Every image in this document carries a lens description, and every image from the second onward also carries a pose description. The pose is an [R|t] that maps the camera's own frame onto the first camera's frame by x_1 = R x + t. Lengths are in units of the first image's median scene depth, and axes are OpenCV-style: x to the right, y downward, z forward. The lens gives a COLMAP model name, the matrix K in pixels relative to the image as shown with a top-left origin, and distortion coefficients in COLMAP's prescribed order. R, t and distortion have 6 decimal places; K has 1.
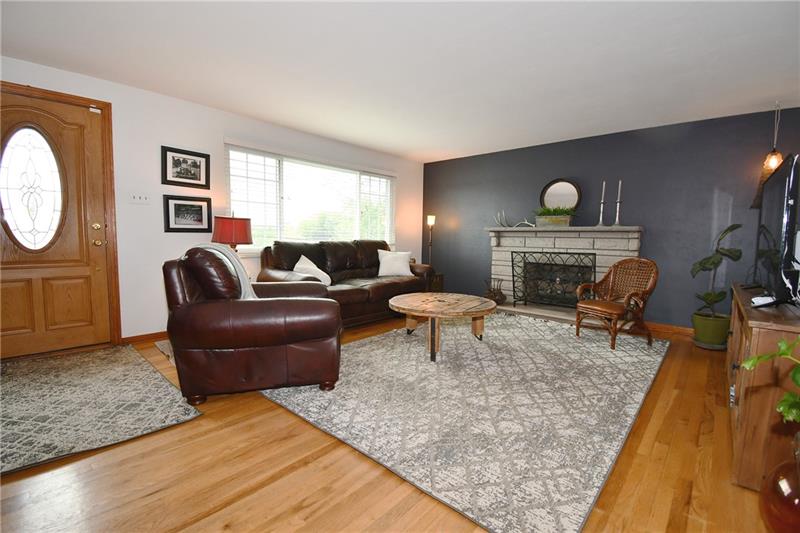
lens RADIAL K [[367.3, 0, 405.5], [0, 367.3, 262.3], [0, 0, 1]] dist [0.011090, -0.002290]
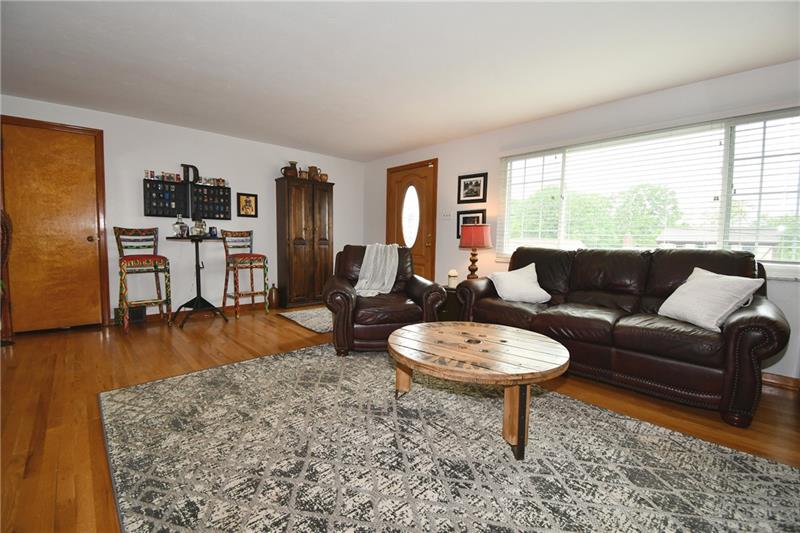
lens RADIAL K [[367.3, 0, 406.0], [0, 367.3, 270.1], [0, 0, 1]] dist [0.011090, -0.002290]
pose [[-0.131942, 0.075876, -0.988349, 0.914267], [-0.084538, 0.992572, 0.087486, -0.081129], [0.987646, 0.095096, -0.124548, 1.207092]]
